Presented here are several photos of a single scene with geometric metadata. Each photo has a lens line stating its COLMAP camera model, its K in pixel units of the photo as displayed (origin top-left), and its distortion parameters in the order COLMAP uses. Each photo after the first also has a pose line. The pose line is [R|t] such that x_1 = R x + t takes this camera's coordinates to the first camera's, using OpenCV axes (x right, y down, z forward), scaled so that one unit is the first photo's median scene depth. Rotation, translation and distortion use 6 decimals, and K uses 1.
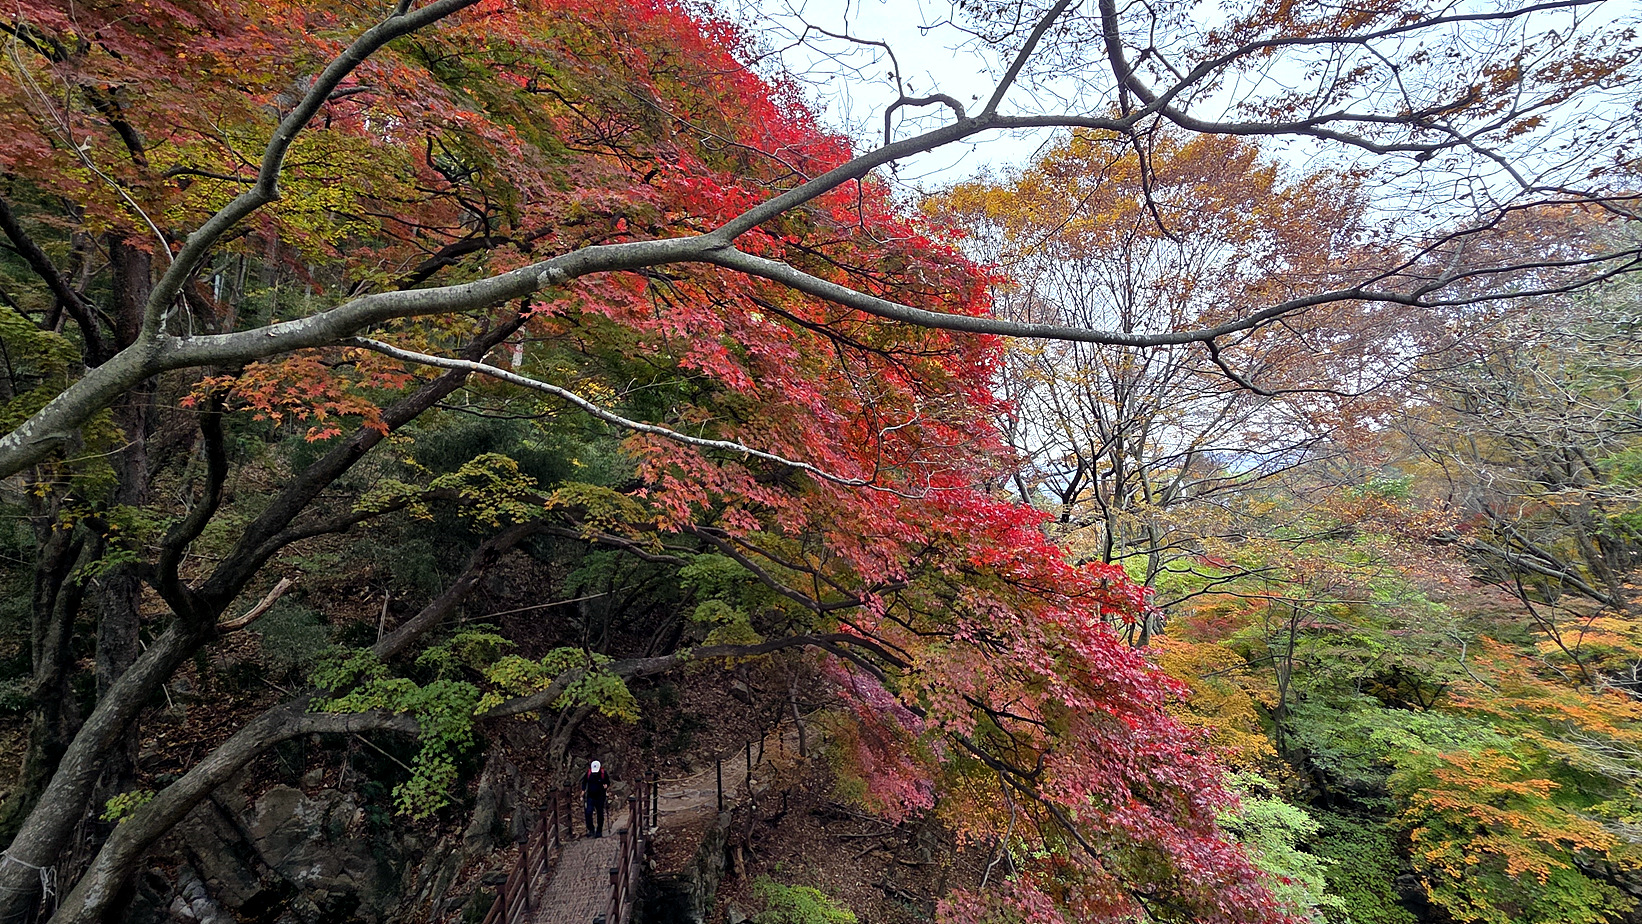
lens RADIAL K [[826.7, 0, 826.2], [0, 826.7, 459.4], [0, 0, 1]] dist [0.016403, -0.008648]
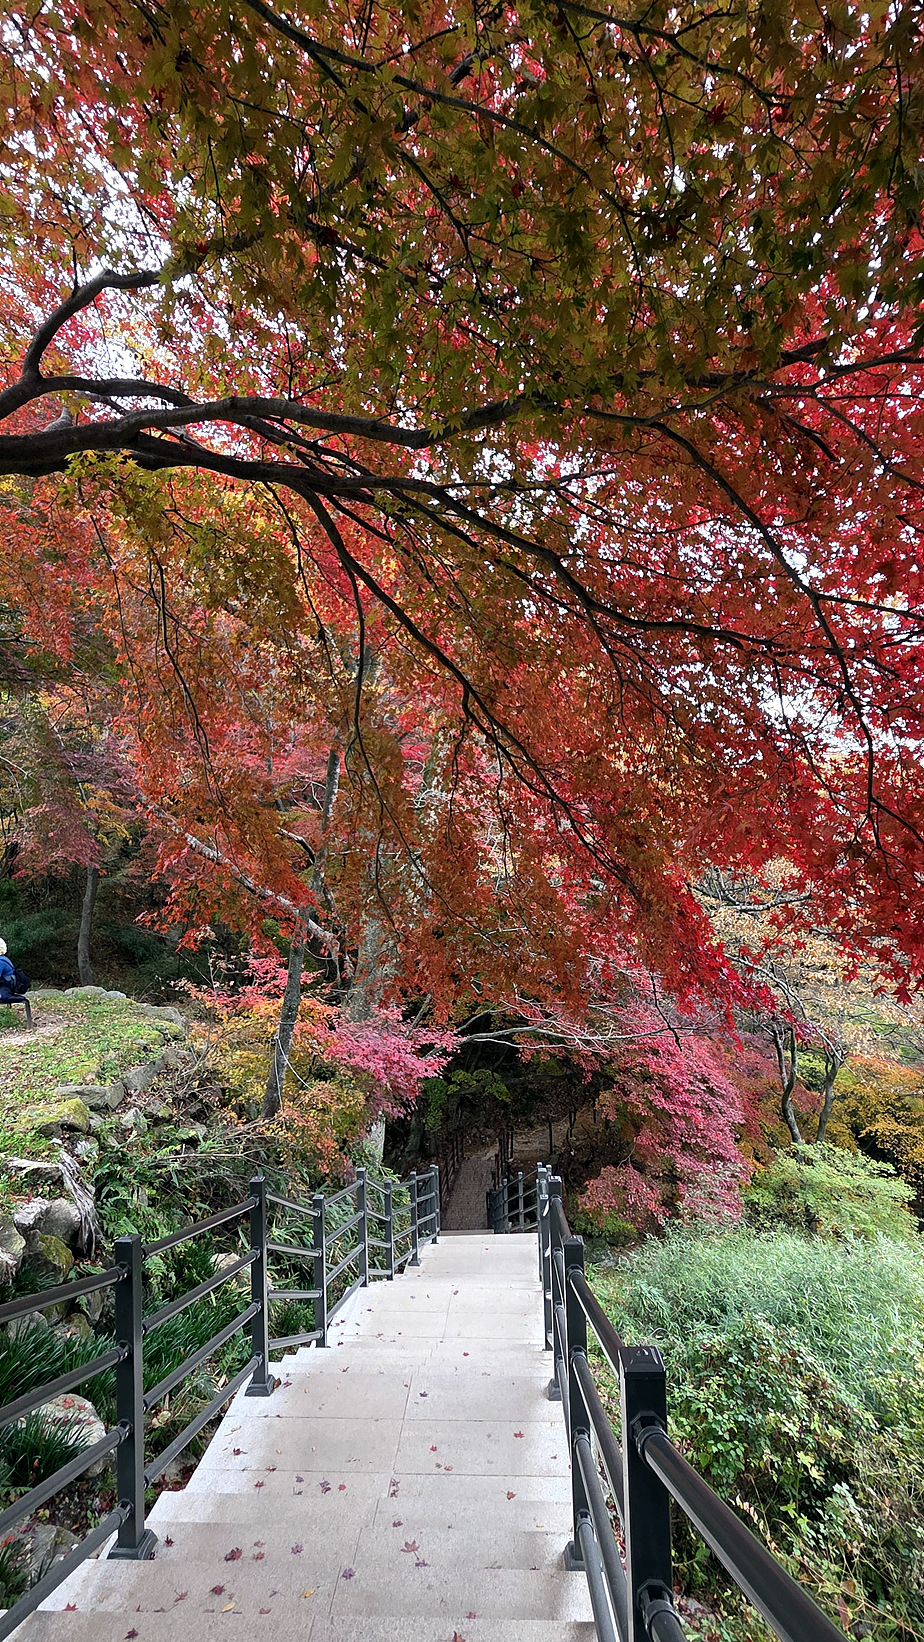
lens RADIAL K [[826.7, 0, 454.5], [0, 826.7, 821.1], [0, 0, 1]] dist [0.016403, -0.008648]
pose [[0.965971, 0.002384, -0.258638, 0.102156], [-0.003108, 0.999992, -0.002390, -0.210579], [0.258630, 0.003113, 0.965971, -0.586668]]
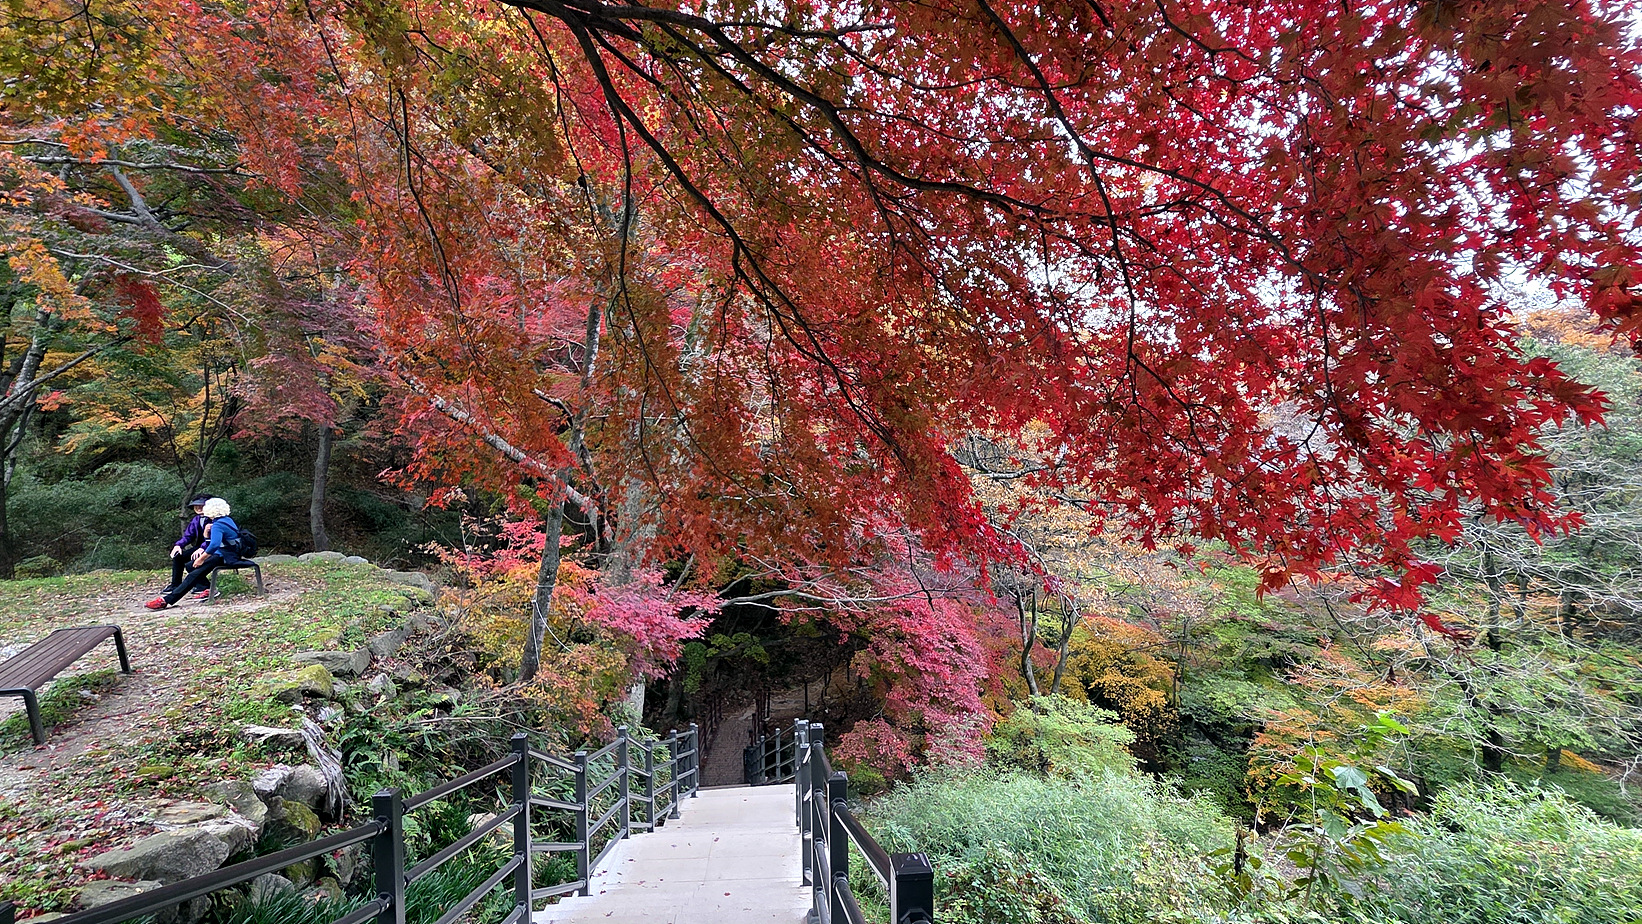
lens RADIAL K [[826.7, 0, 822.2], [0, 826.7, 454.3], [0, 0, 1]] dist [0.016403, -0.008648]
pose [[0.990923, 0.033691, -0.130142, 0.099635], [-0.024389, 0.997076, 0.072421, -0.207292], [0.132201, -0.068589, 0.988847, -0.587505]]
